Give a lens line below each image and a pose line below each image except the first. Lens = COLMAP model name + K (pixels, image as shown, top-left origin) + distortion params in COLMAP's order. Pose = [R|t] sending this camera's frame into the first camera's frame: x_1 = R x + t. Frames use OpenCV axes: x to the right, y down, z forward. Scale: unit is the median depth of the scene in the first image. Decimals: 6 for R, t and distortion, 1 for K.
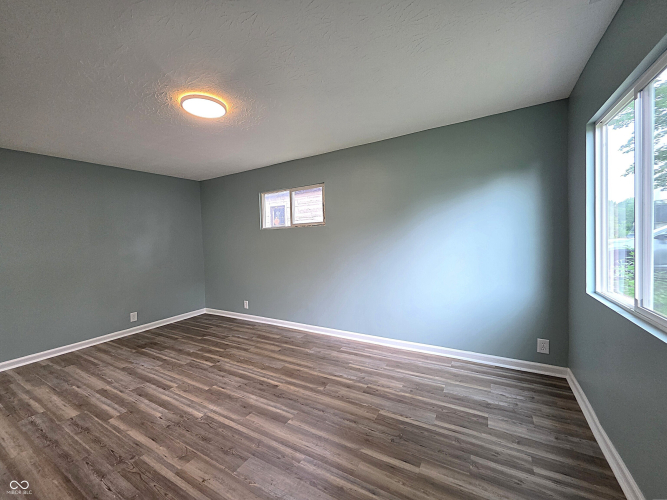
lens RADIAL K [[271.7, 0, 334.7], [0, 271.7, 247.8], [0, 0, 1]] dist [0.001061, 0.000009]
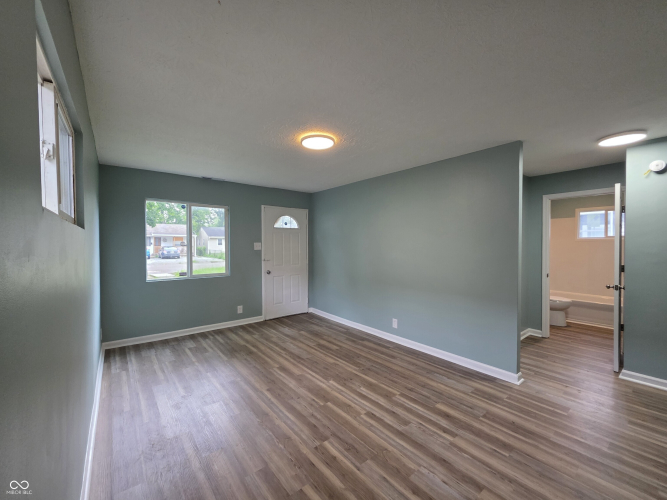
lens RADIAL K [[275.2, 0, 327.1], [0, 275.2, 249.3], [0, 0, 1]] dist [0.000116, 0.000021]
pose [[-0.923614, 0.026865, 0.382382, -0.738078], [0.044867, 0.998261, 0.038239, -0.059332], [-0.380690, 0.052474, -0.923213, 1.624103]]
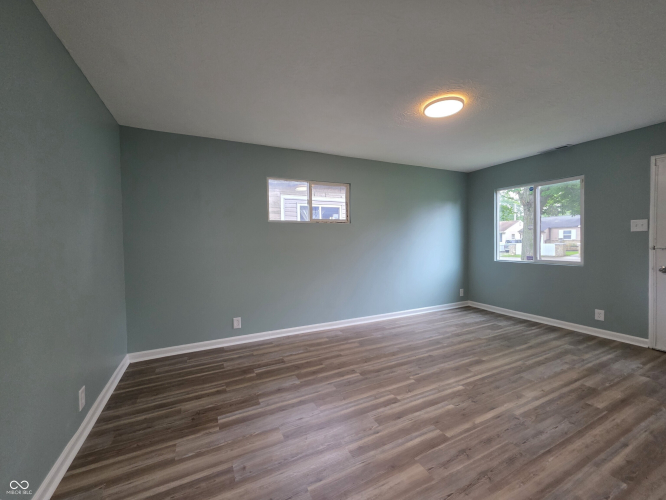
lens RADIAL K [[271.3, 0, 334.2], [0, 271.3, 247.8], [0, 0, 1]] dist [0.001061, 0.000009]
pose [[0.558149, 0.002579, 0.829737, -1.242095], [0.026414, 0.999433, -0.020874, 0.045684], [-0.829320, 0.033567, 0.557765, 0.582572]]
